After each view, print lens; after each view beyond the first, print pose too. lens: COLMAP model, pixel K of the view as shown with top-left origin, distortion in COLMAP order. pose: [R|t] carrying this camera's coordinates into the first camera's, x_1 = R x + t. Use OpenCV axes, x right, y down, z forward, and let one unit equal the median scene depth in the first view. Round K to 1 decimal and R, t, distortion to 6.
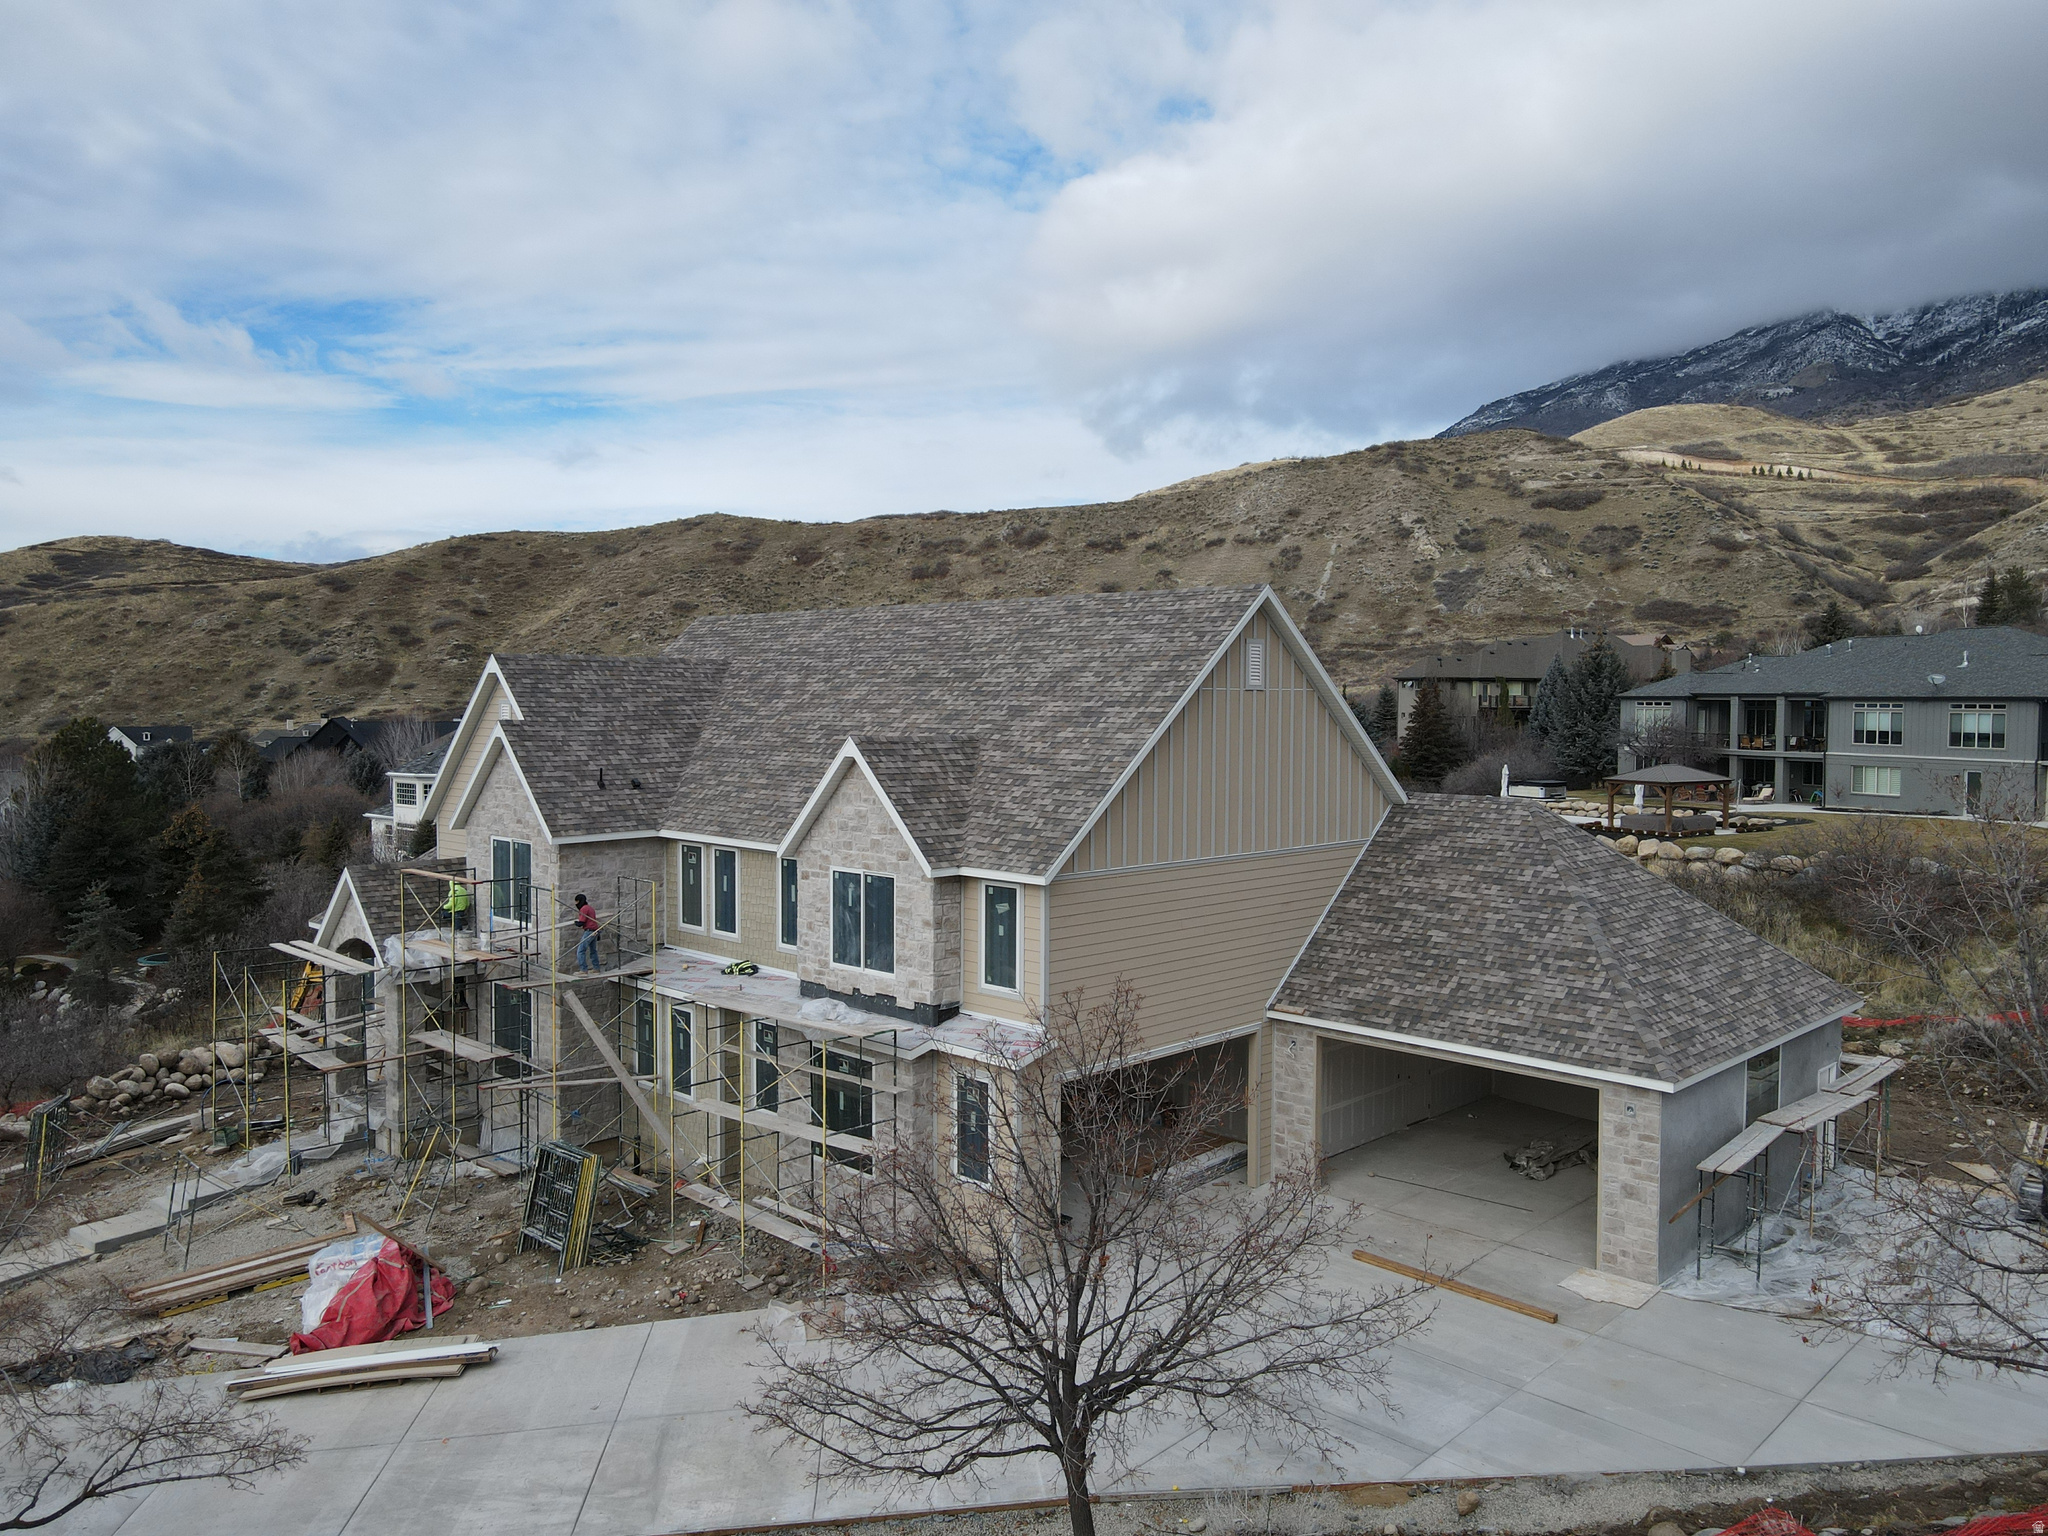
lens RADIAL K [[1509.8, 0, 1022.1], [0, 1509.8, 753.3], [0, 0, 1]] dist [-0.006589, 0.041262]
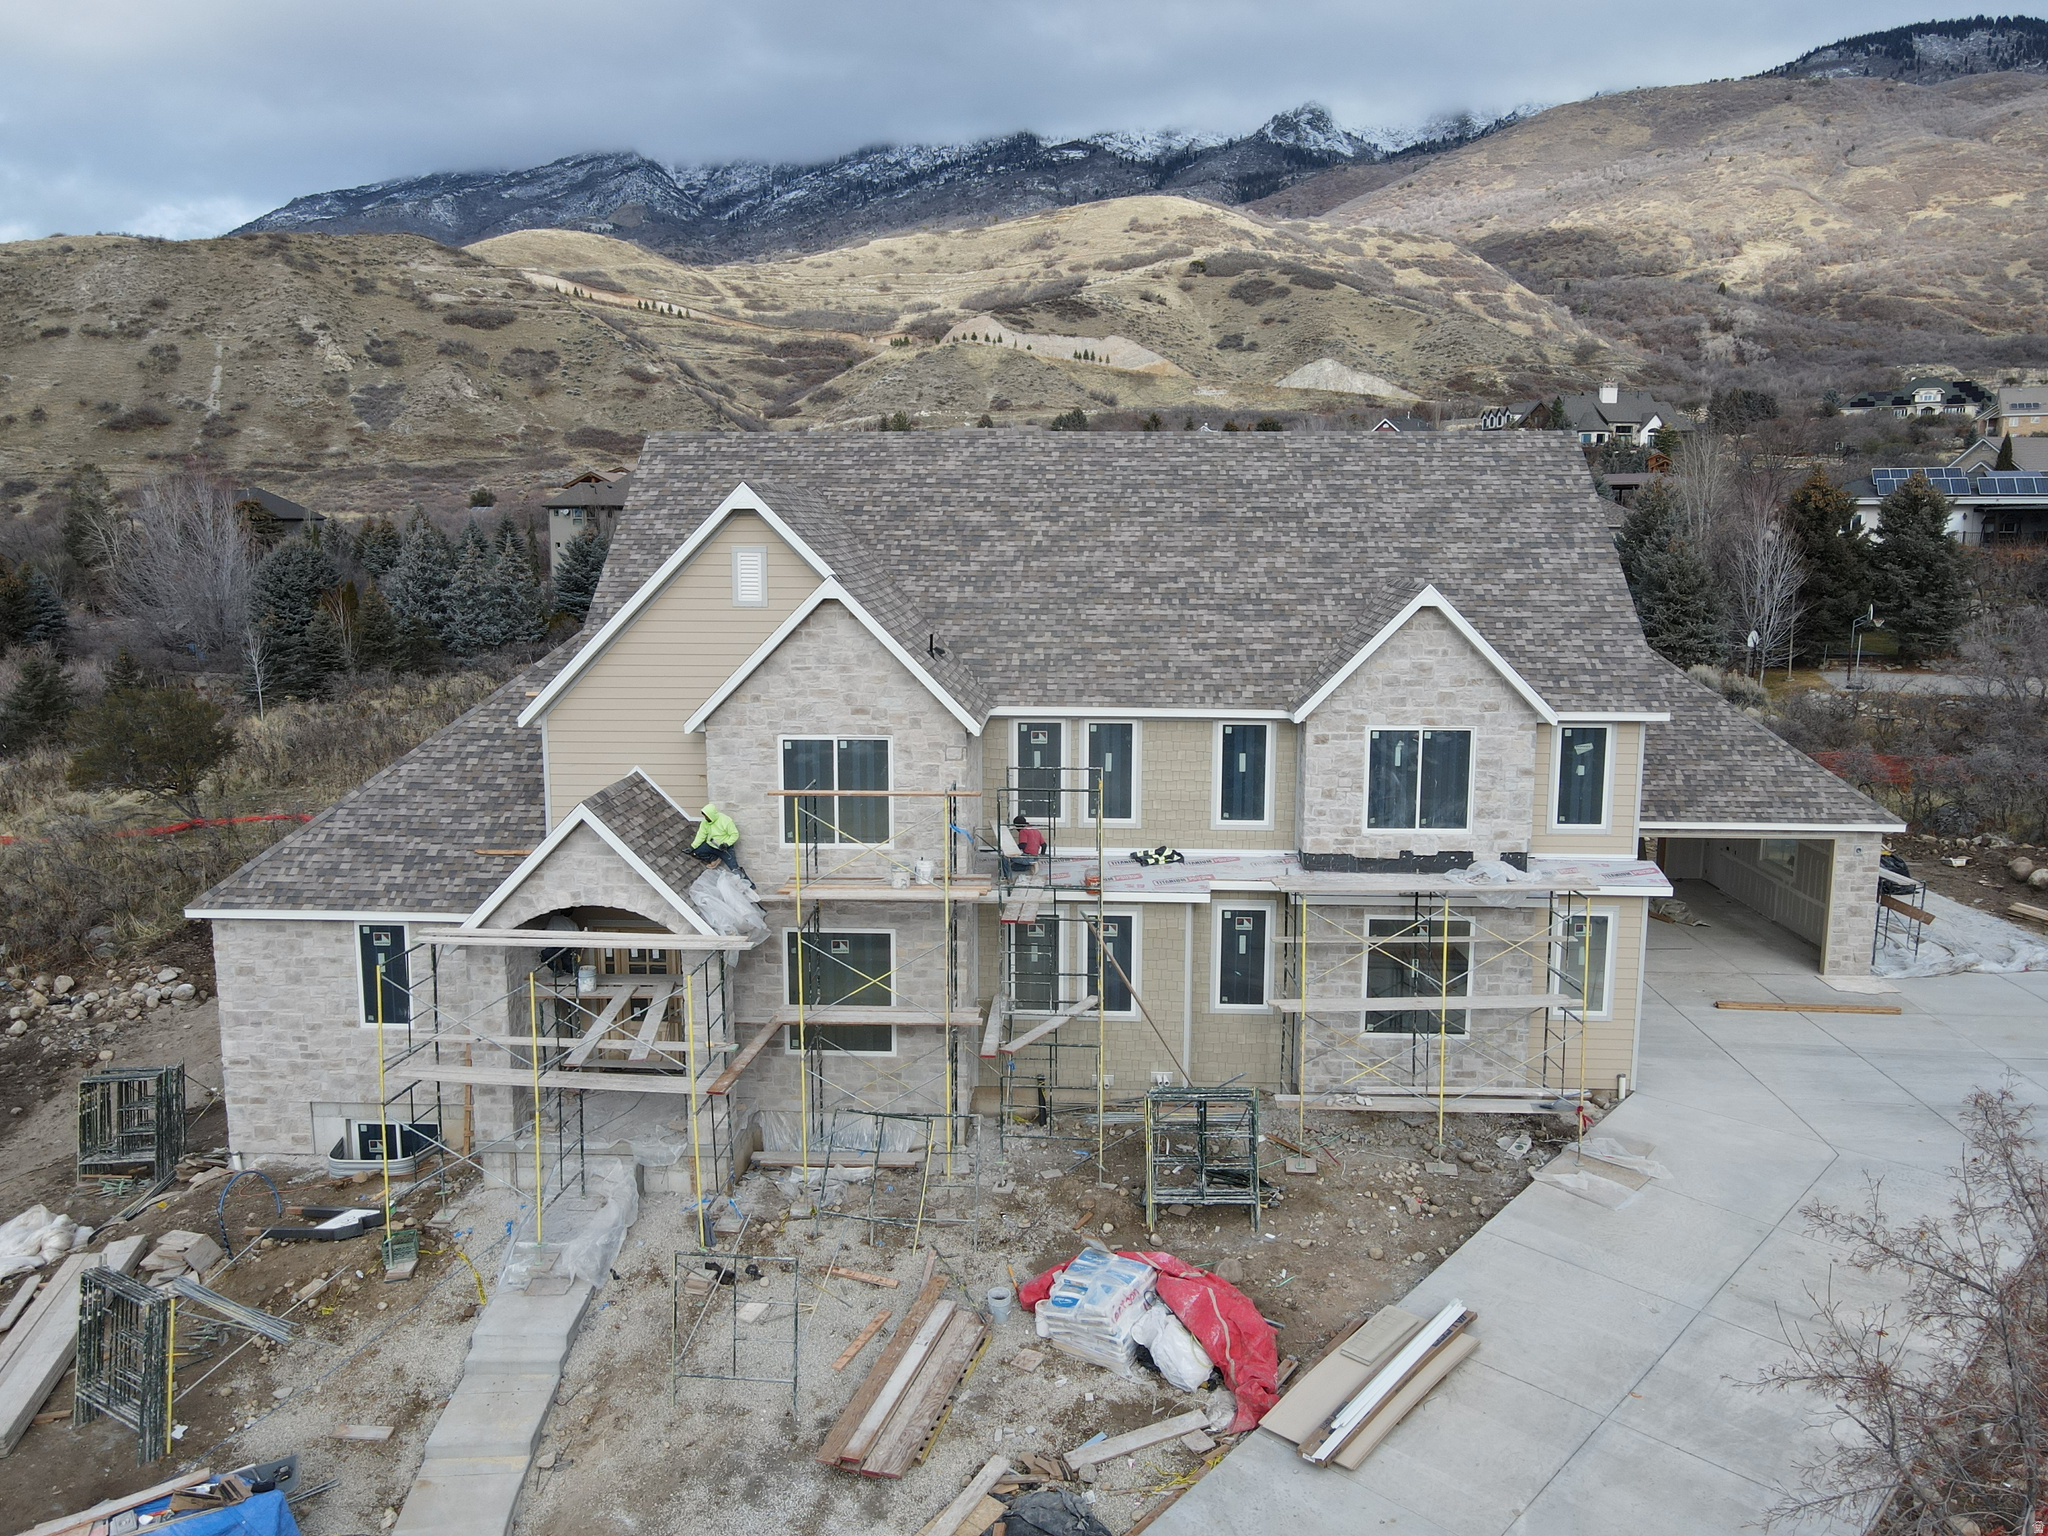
lens RADIAL K [[1506.4, 0, 1022.7], [0, 1506.4, 756.5], [0, 0, 1]] dist [0.005317, 0.020925]
pose [[0.745384, -0.104700, 0.658362, -0.047814], [0.027221, 0.991546, 0.126867, -0.001565], [-0.666079, -0.076643, 0.741933, 0.024464]]
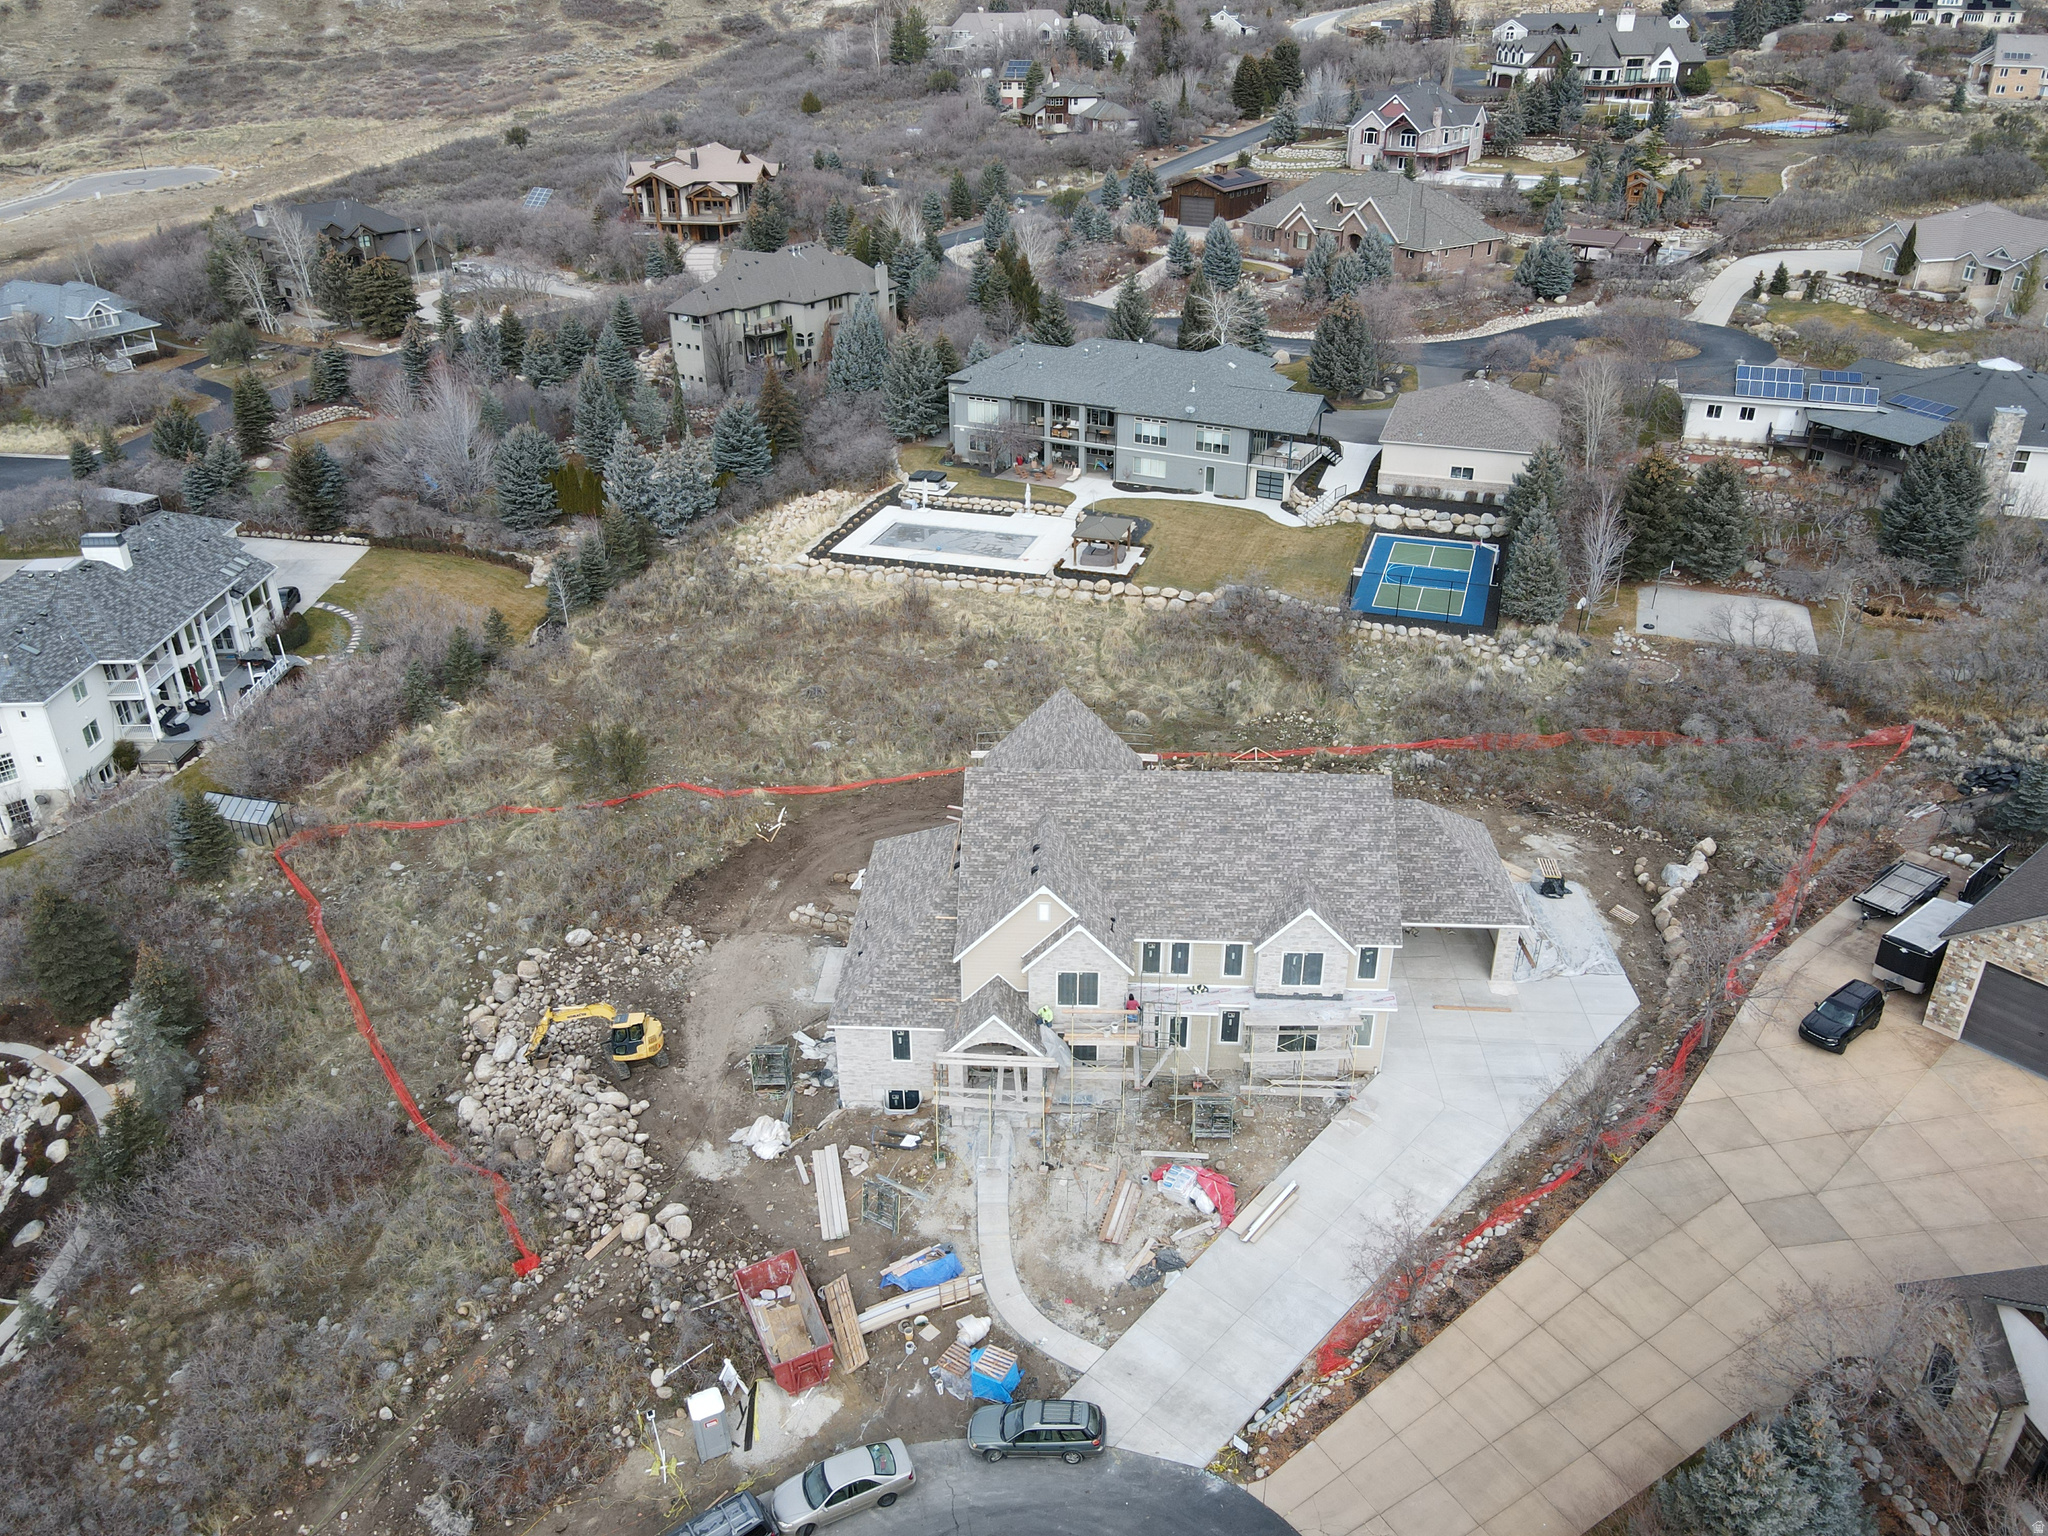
lens RADIAL K [[1500.9, 0, 1024.0], [0, 1500.9, 768.0], [0, 0, 1]] dist [0.005821, 0.003448]
pose [[0.742434, -0.318846, 0.589176, -0.091262], [0.032543, 0.895601, 0.443667, -0.065573], [-0.669128, -0.310220, 0.675300, -0.011357]]
